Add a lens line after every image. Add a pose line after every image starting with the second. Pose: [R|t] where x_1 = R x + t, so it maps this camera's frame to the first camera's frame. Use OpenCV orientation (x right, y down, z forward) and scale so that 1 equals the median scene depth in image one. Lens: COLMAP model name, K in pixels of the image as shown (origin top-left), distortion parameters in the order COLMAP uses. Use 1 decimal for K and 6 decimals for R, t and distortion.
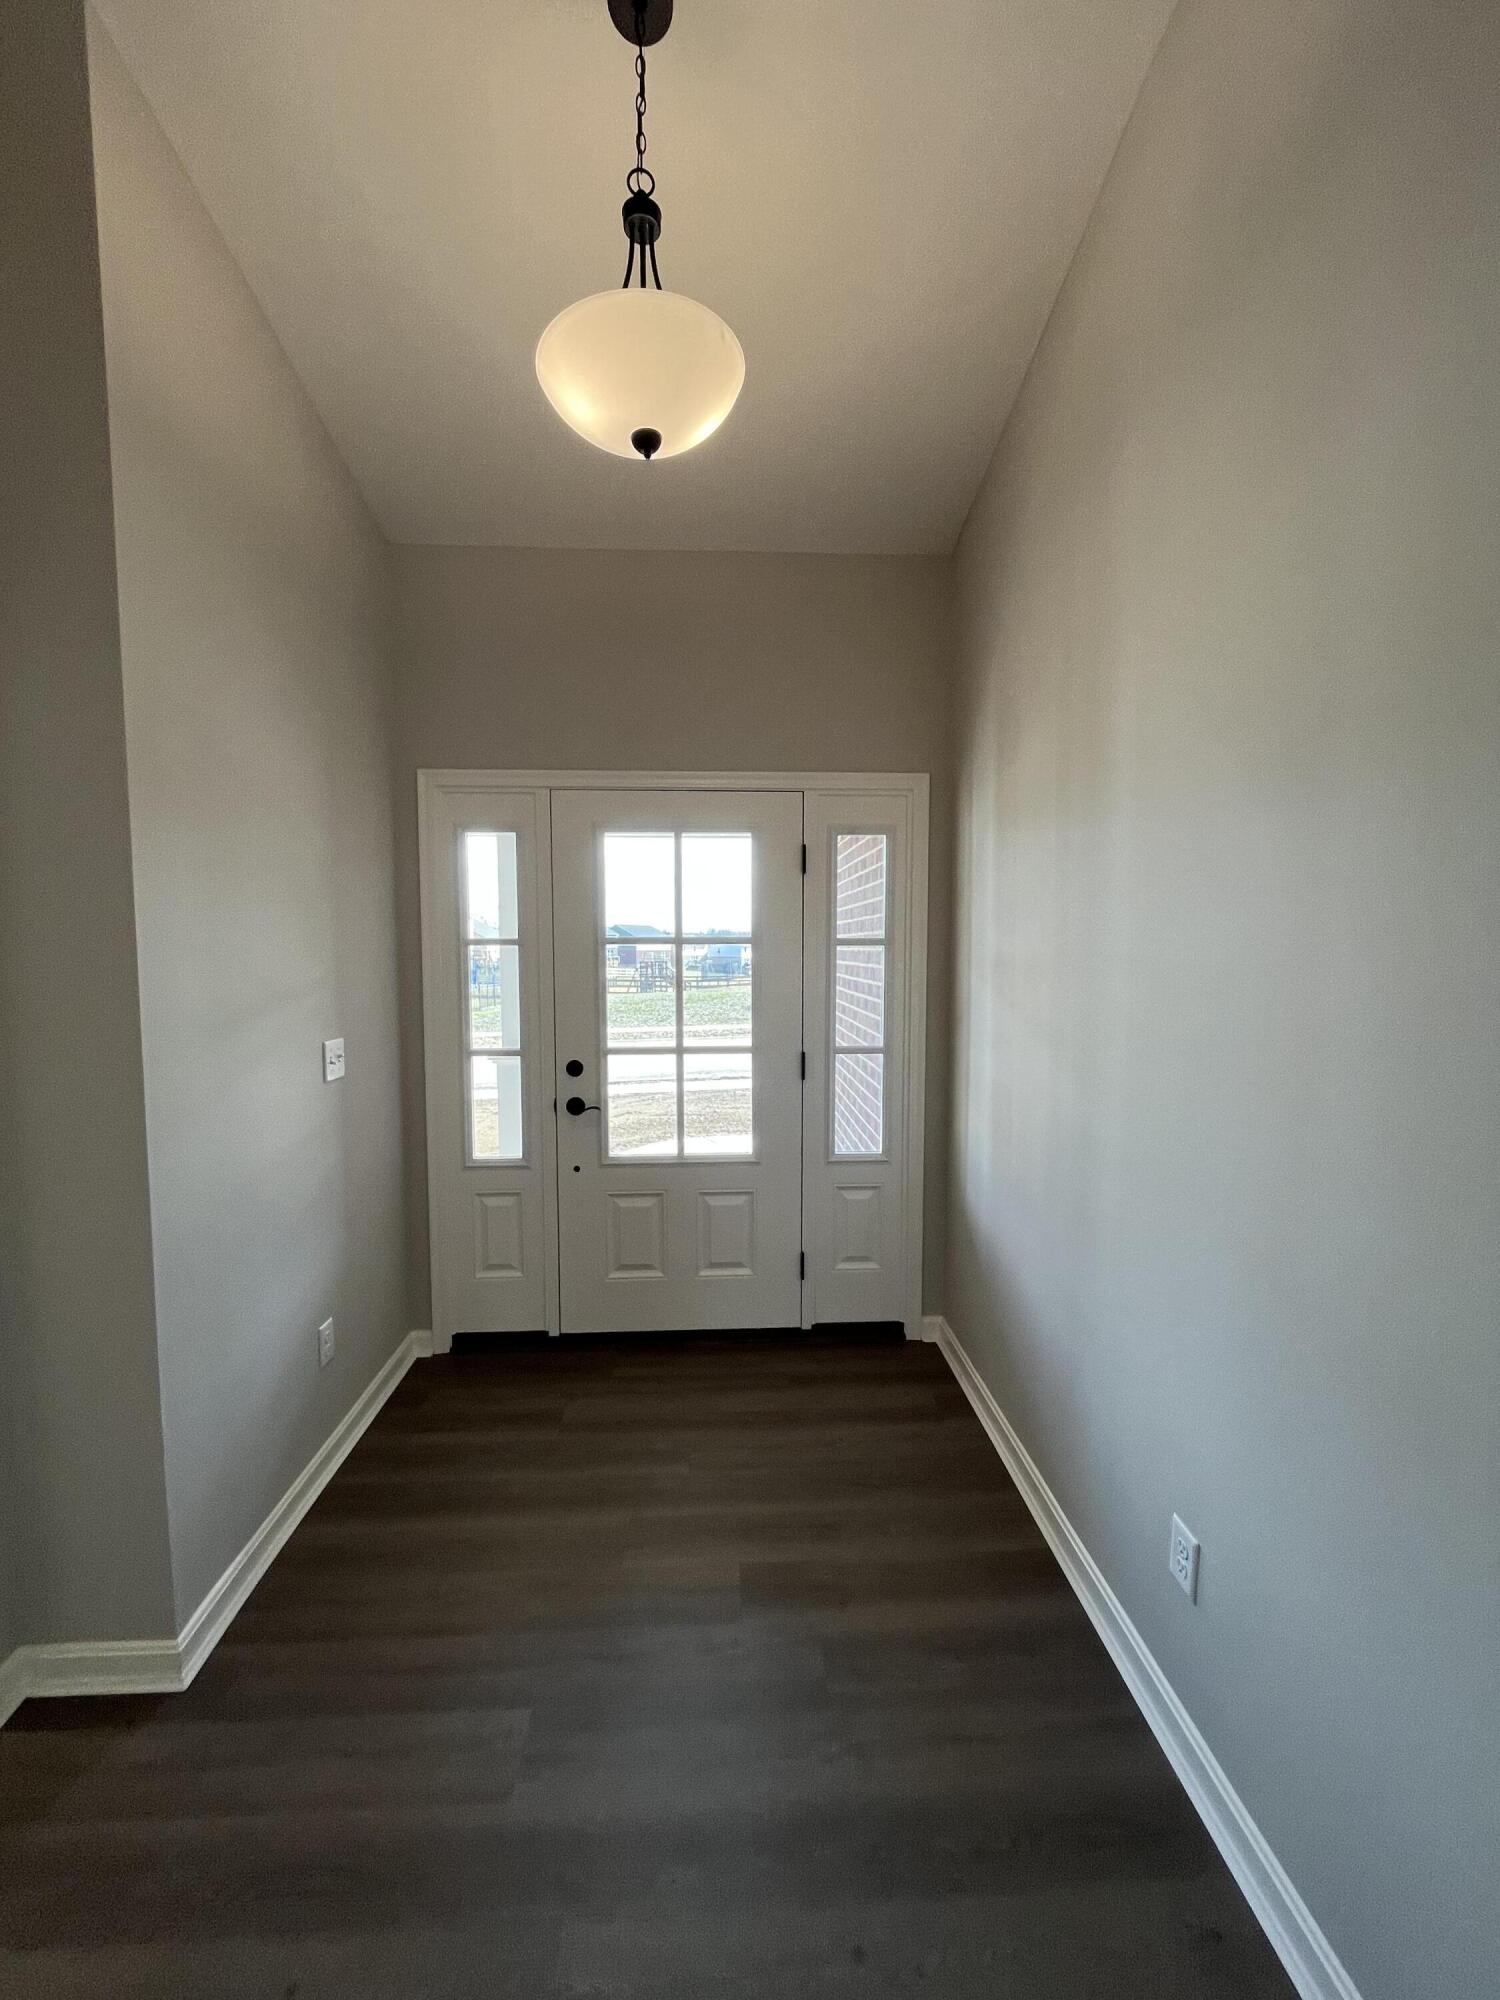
lens RADIAL K [[798.1, 0, 754.4], [0, 798.1, 989.4], [0, 0, 1]] dist [-0.008035, 0.001132]
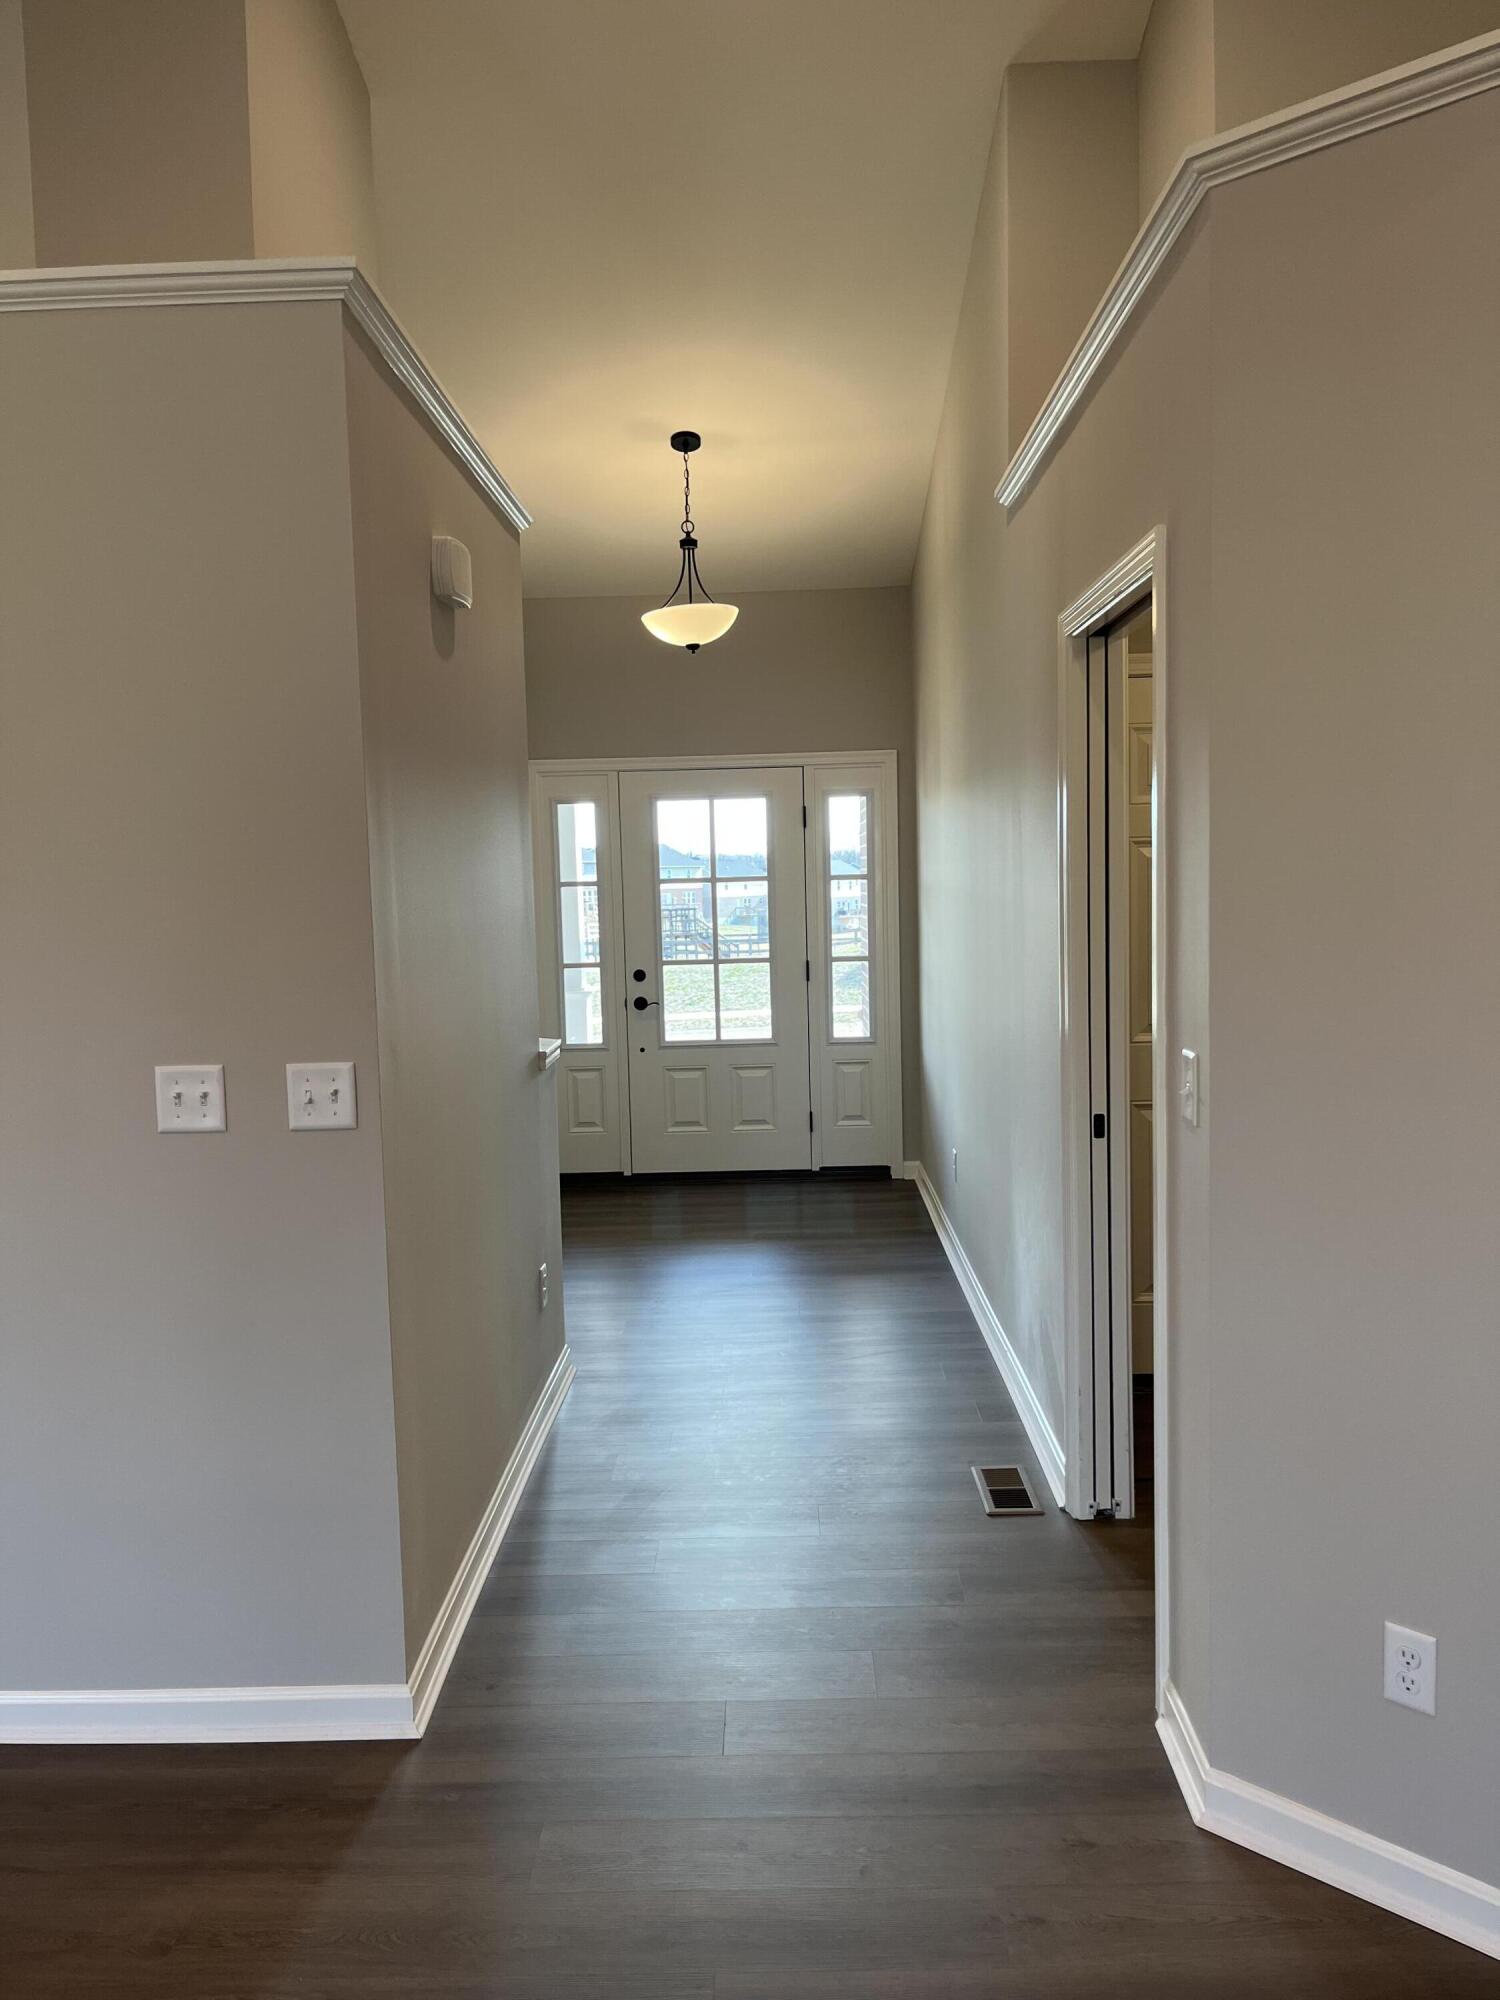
lens RADIAL K [[1514.4, 0, 753.7], [0, 1514.4, 1007.4], [0, 0, 1]] dist [0.050316, -0.043068]
pose [[0.997373, -0.019432, -0.069780, 0.146396], [0.021324, 0.999422, 0.026467, 0.087553], [0.069225, -0.027886, 0.997211, -1.544775]]
